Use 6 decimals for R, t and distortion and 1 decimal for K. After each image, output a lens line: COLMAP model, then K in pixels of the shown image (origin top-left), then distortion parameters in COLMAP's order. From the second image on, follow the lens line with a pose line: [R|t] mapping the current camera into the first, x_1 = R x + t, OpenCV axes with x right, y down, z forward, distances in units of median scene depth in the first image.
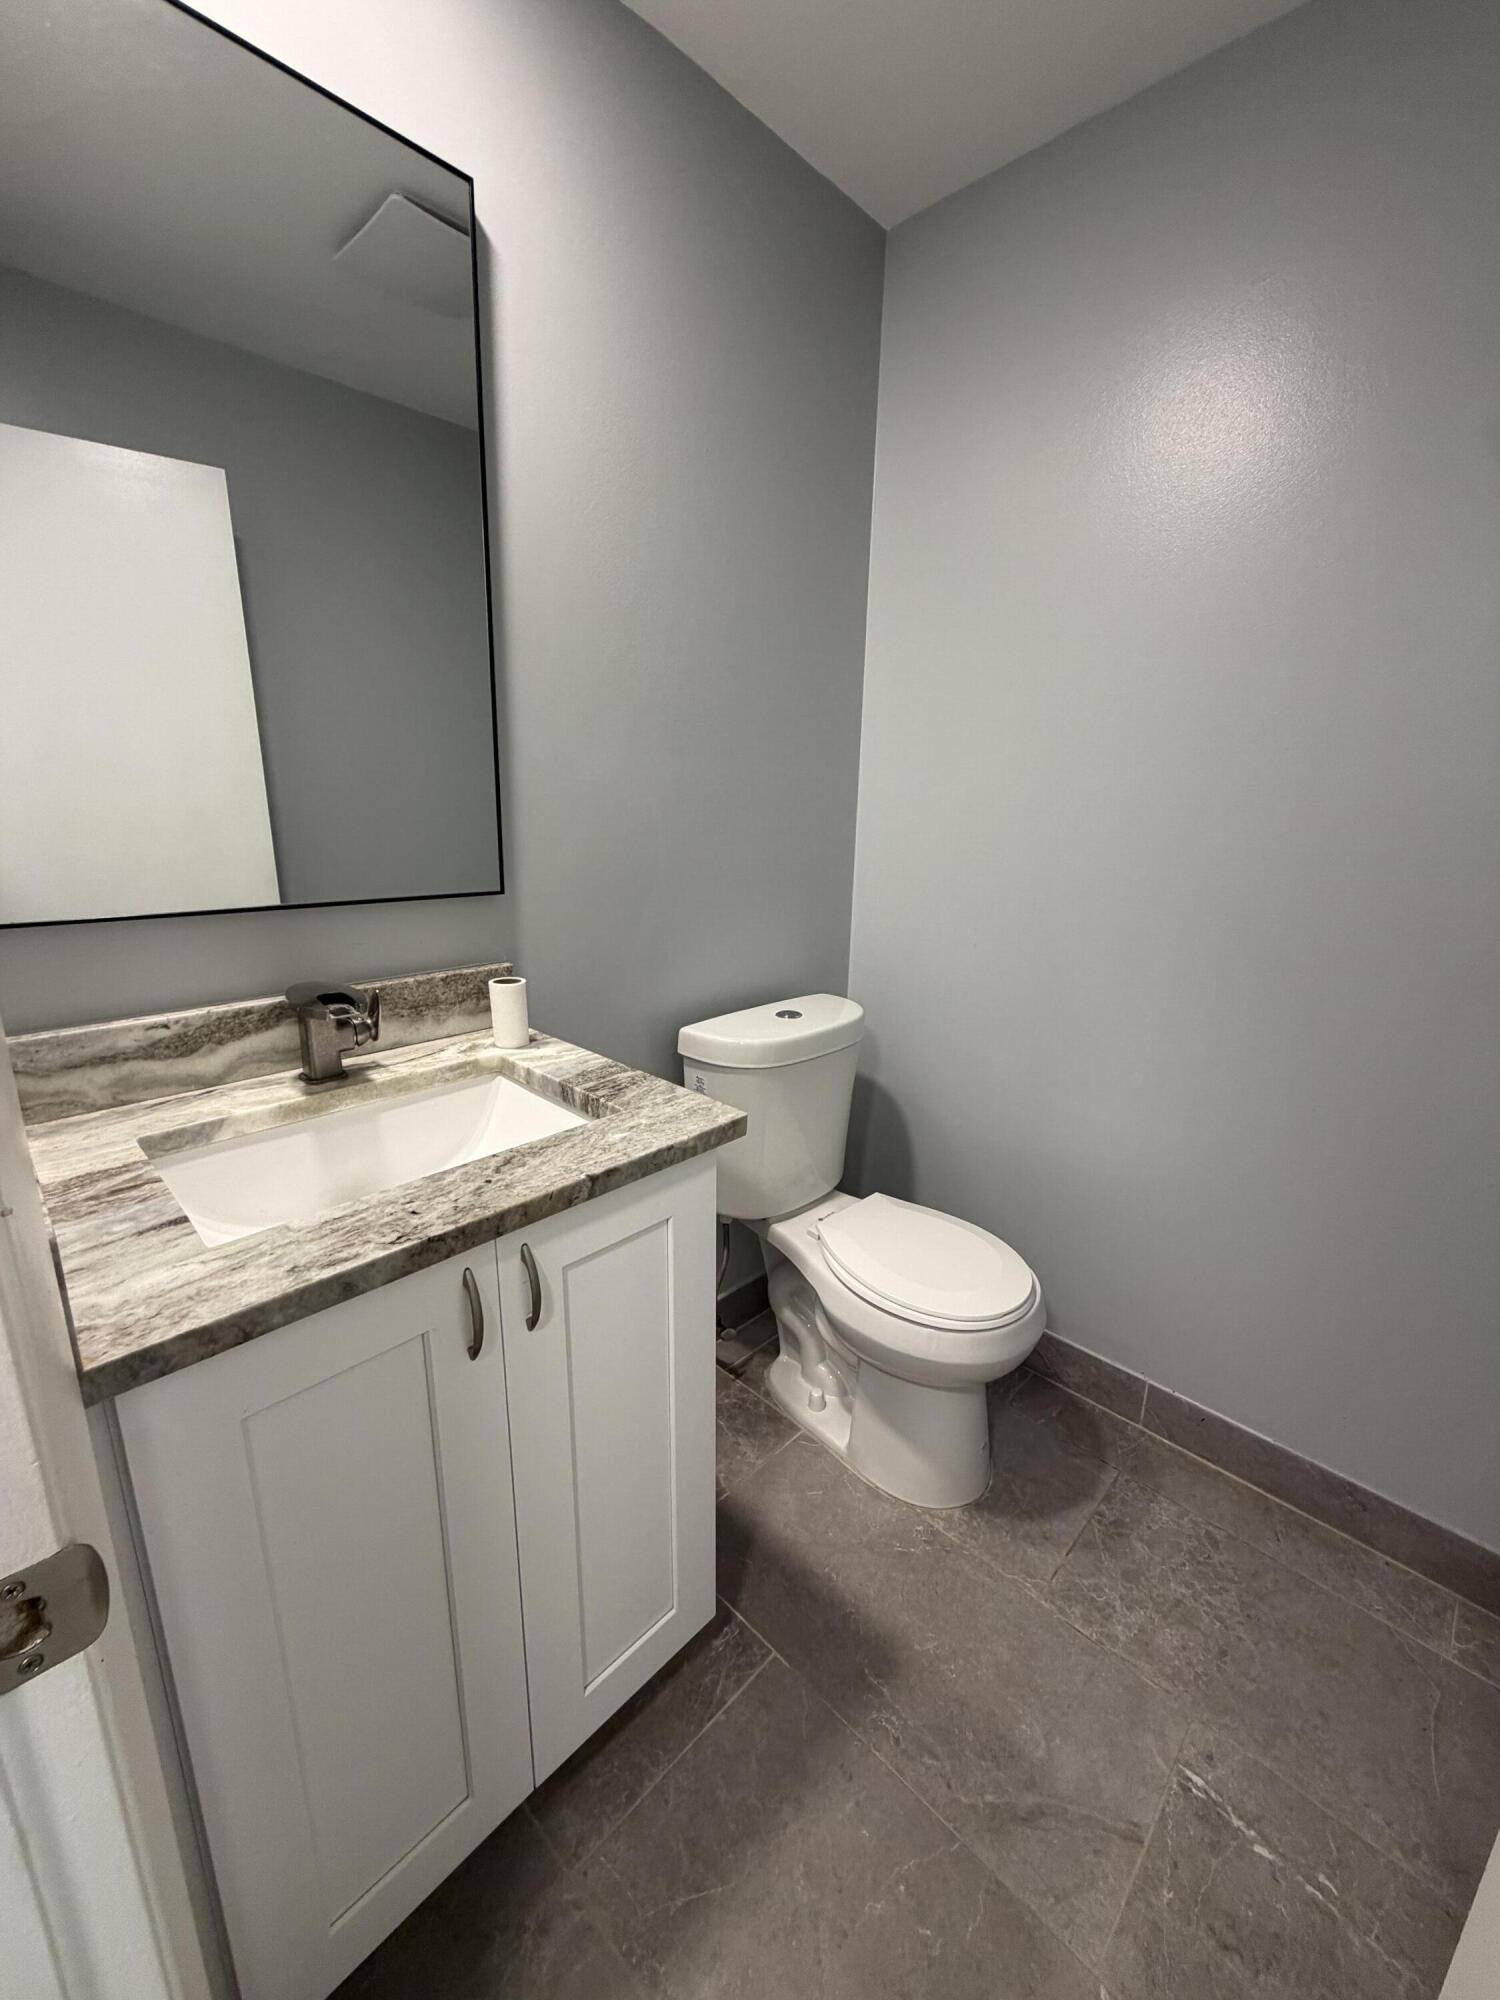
lens RADIAL K [[801.7, 0, 750.0], [0, 801.7, 1001.5], [0, 0, 1]] dist [0.000599, 0.000133]
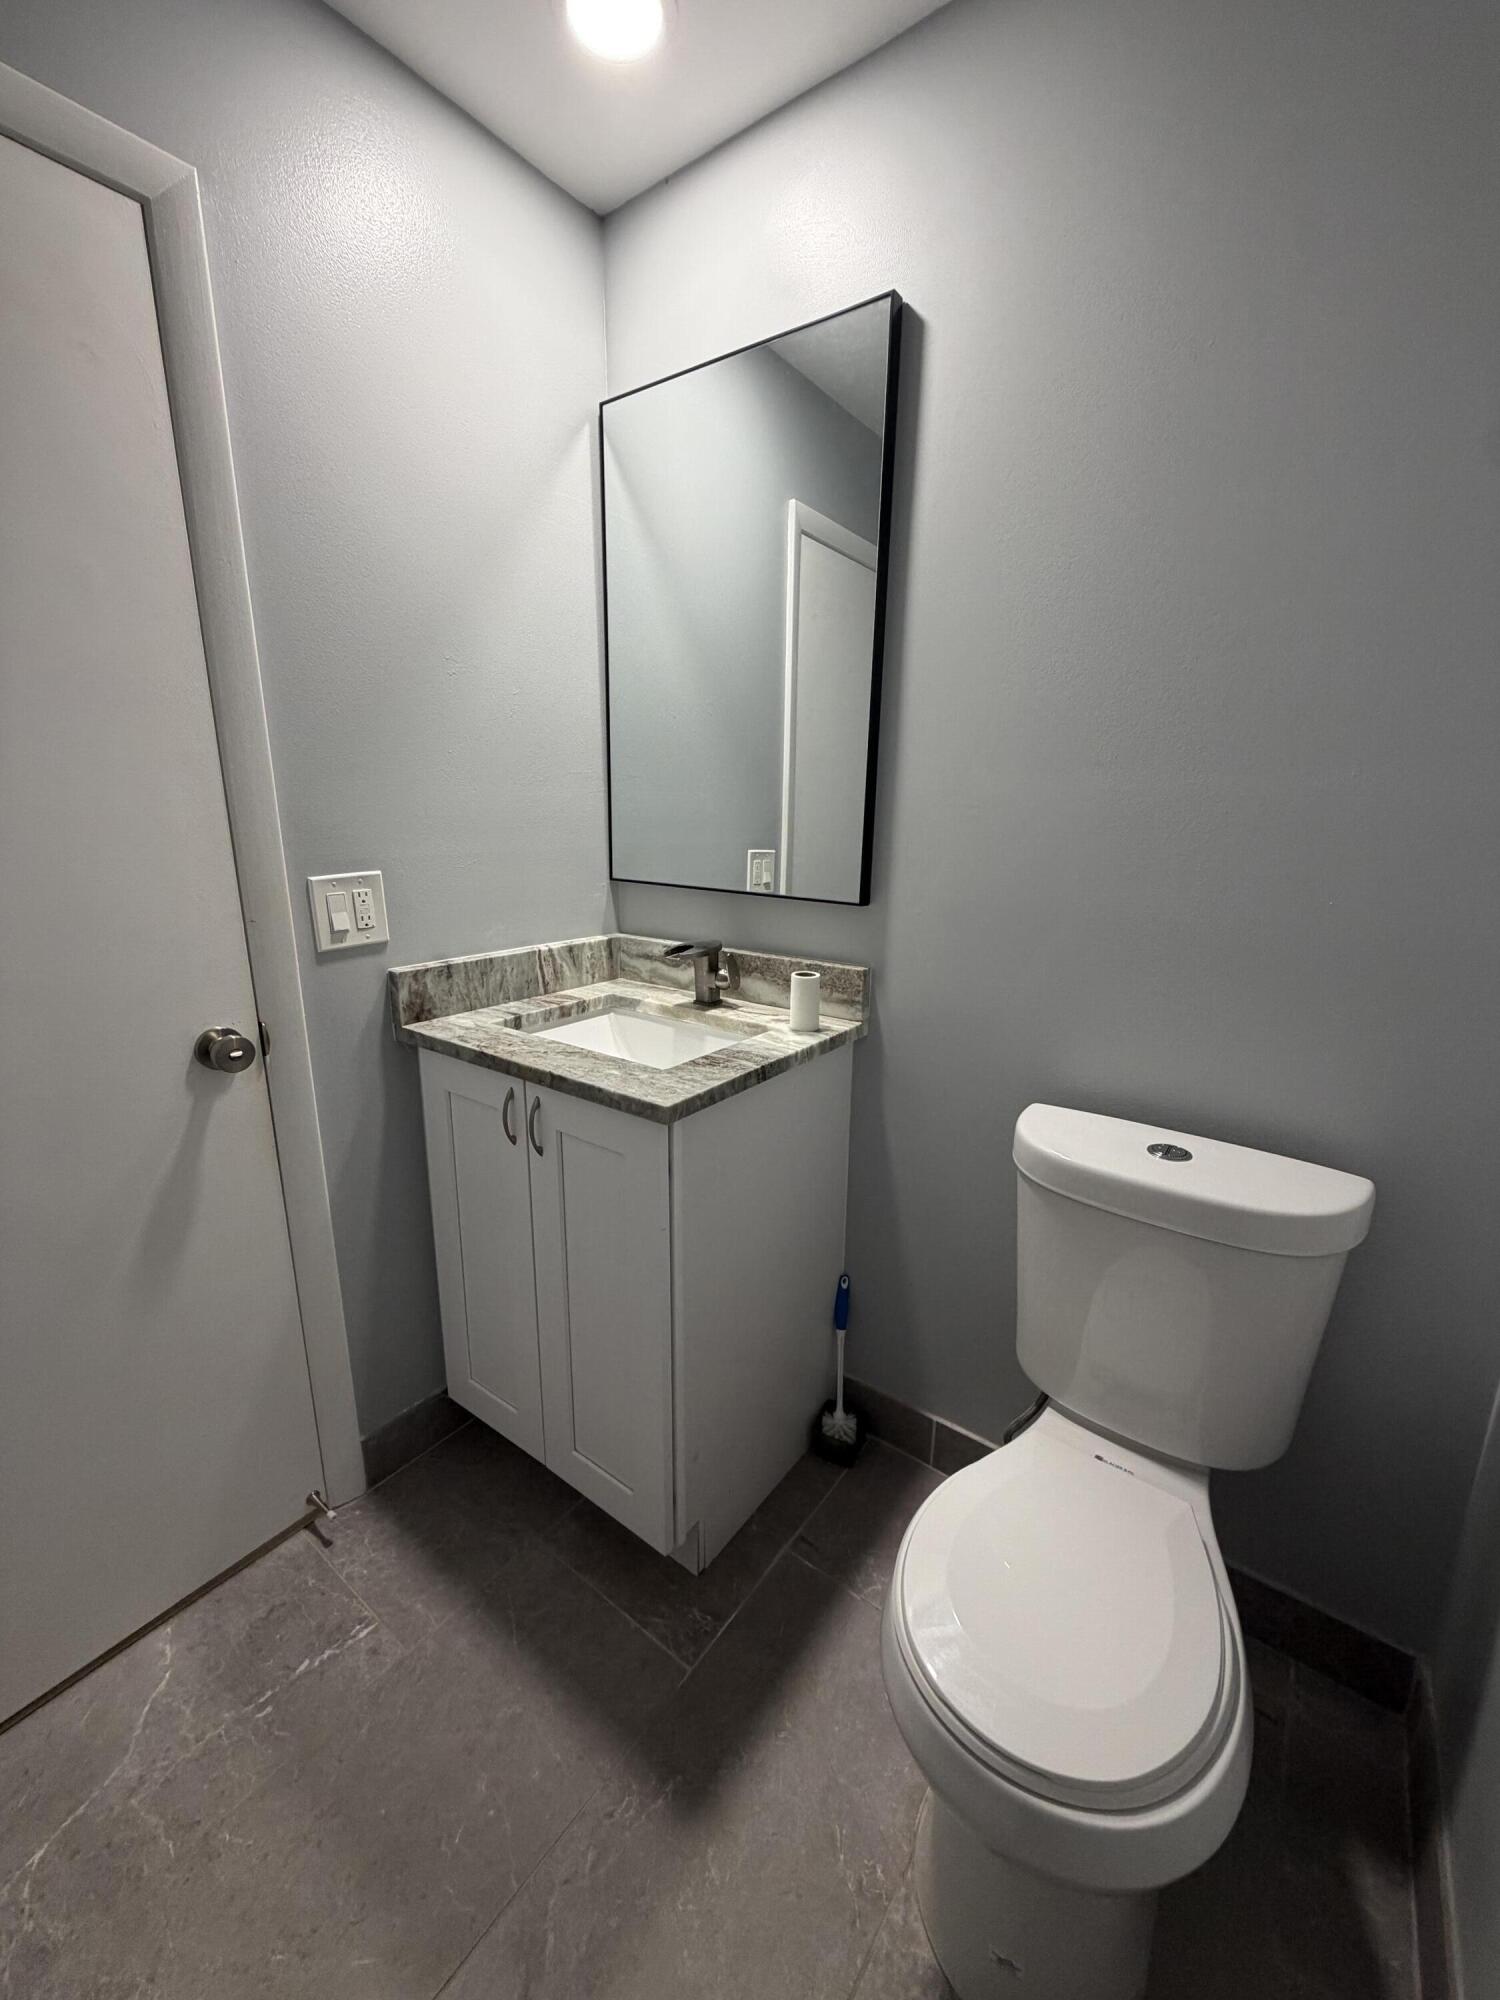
lens RADIAL K [[801.7, 0, 748.9], [0, 801.7, 997.2], [0, 0, 1]] dist [0.000599, 0.000133]
pose [[0.122694, 0.213018, -0.969314, 0.964415], [-0.256082, 0.950414, 0.176451, -0.207349], [0.958837, 0.226574, 0.171160, 0.824977]]
